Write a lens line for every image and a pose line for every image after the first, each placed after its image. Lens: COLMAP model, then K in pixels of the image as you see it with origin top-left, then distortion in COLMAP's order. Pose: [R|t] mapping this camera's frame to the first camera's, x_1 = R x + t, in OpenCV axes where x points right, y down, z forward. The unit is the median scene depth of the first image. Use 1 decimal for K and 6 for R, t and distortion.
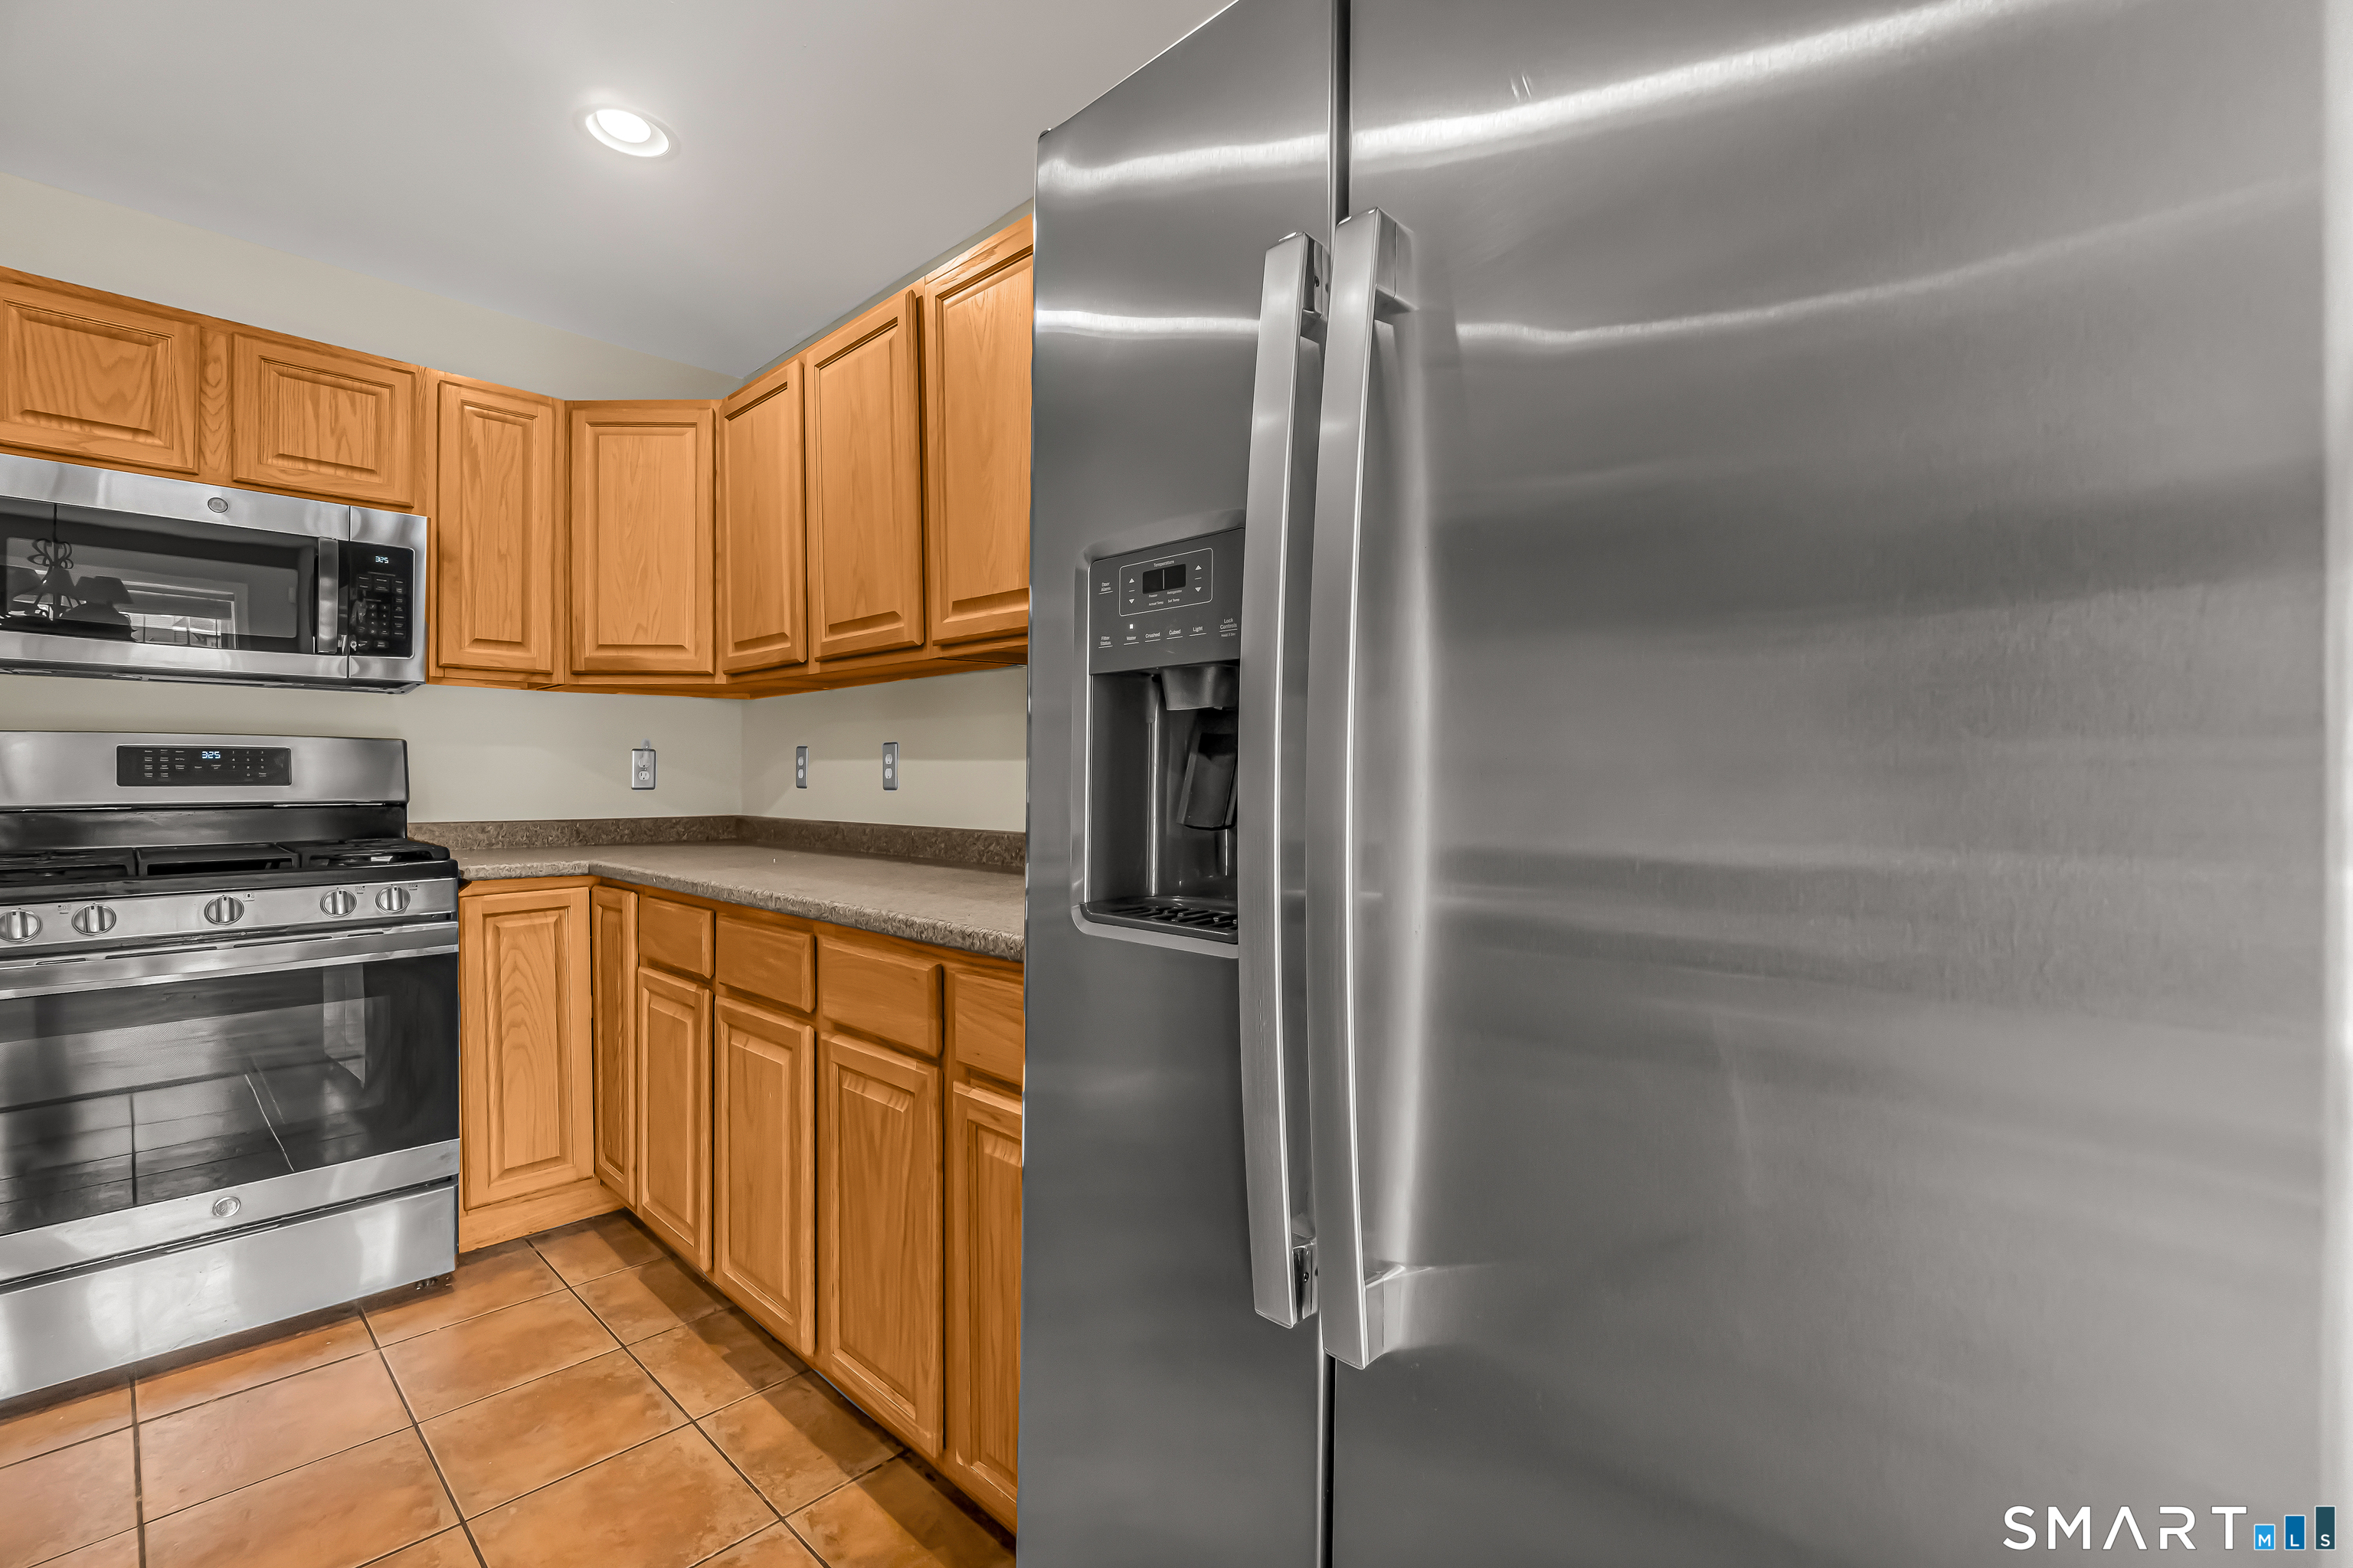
lens RADIAL K [[1030.2, 0, 1184.5], [0, 1030.2, 785.6], [0, 0, 1]] dist [-0.005451, 0.000692]
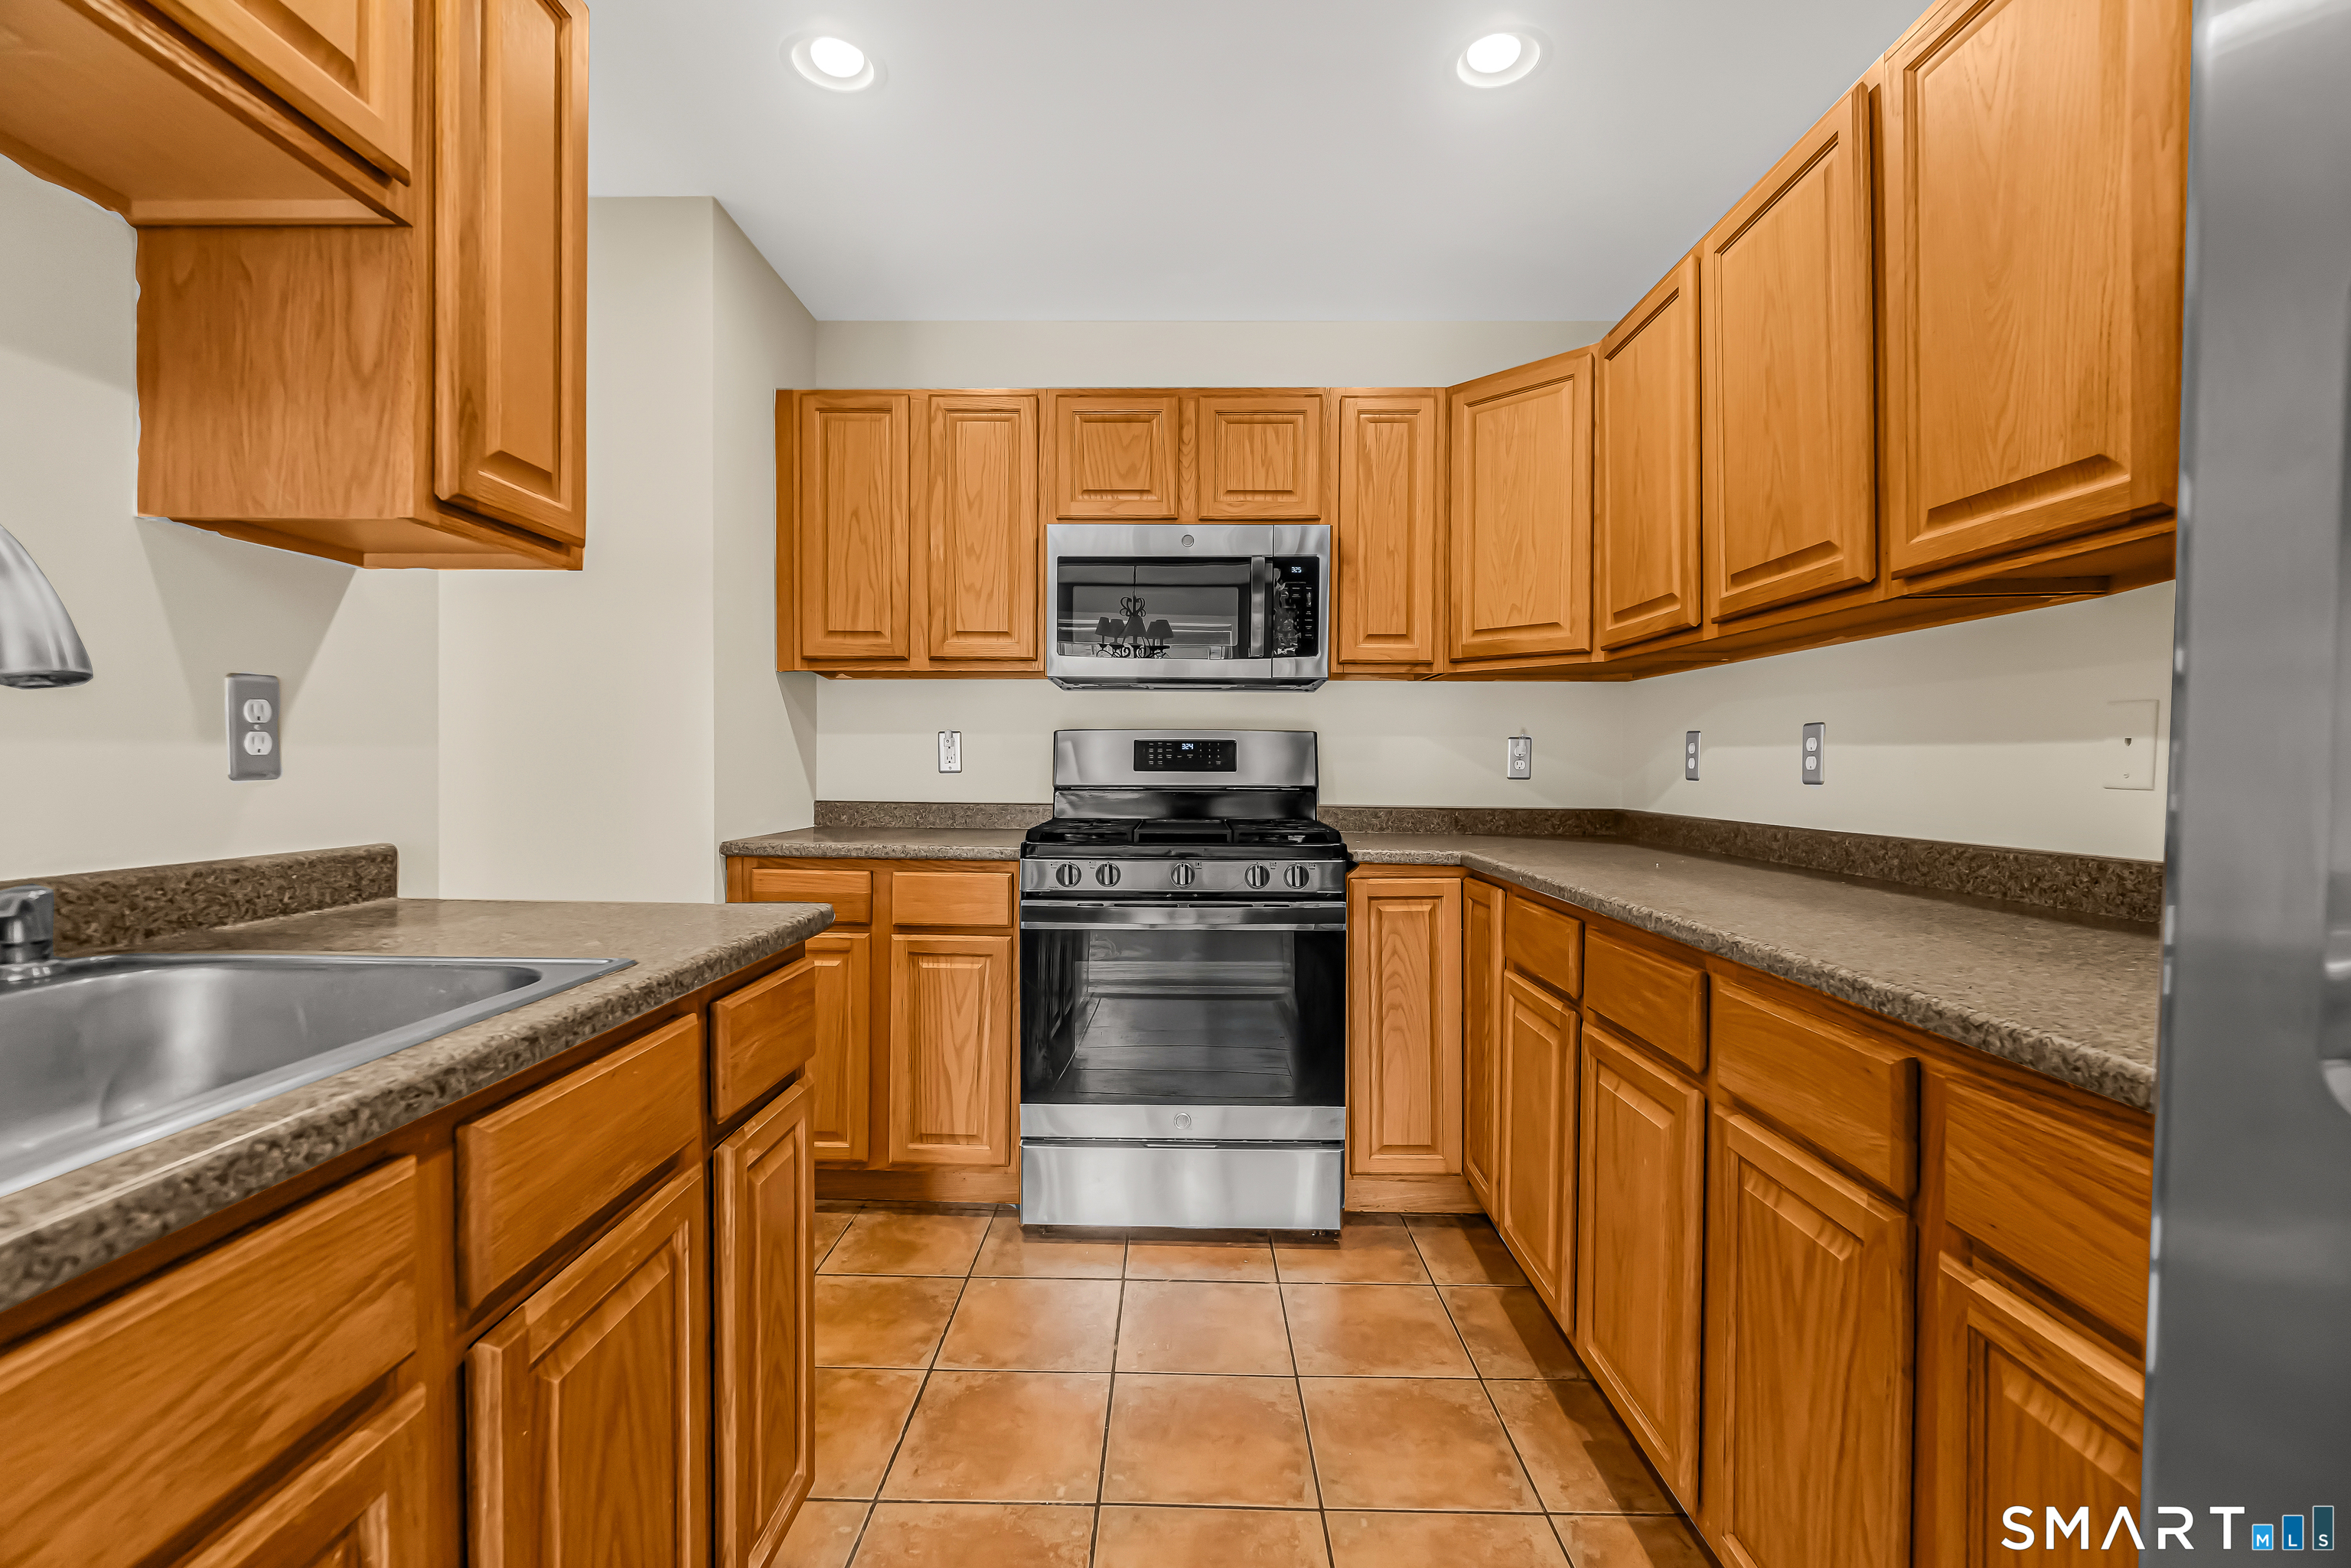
lens RADIAL K [[1029.3, 0, 1159.2], [0, 1029.3, 773.7], [0, 0, 1]] dist [-0.005451, 0.000692]
pose [[0.671017, 0.009773, -0.741378, -0.058674], [-0.011867, 0.999927, 0.002441, 0.000312], [0.741347, 0.007160, 0.671083, 0.160365]]
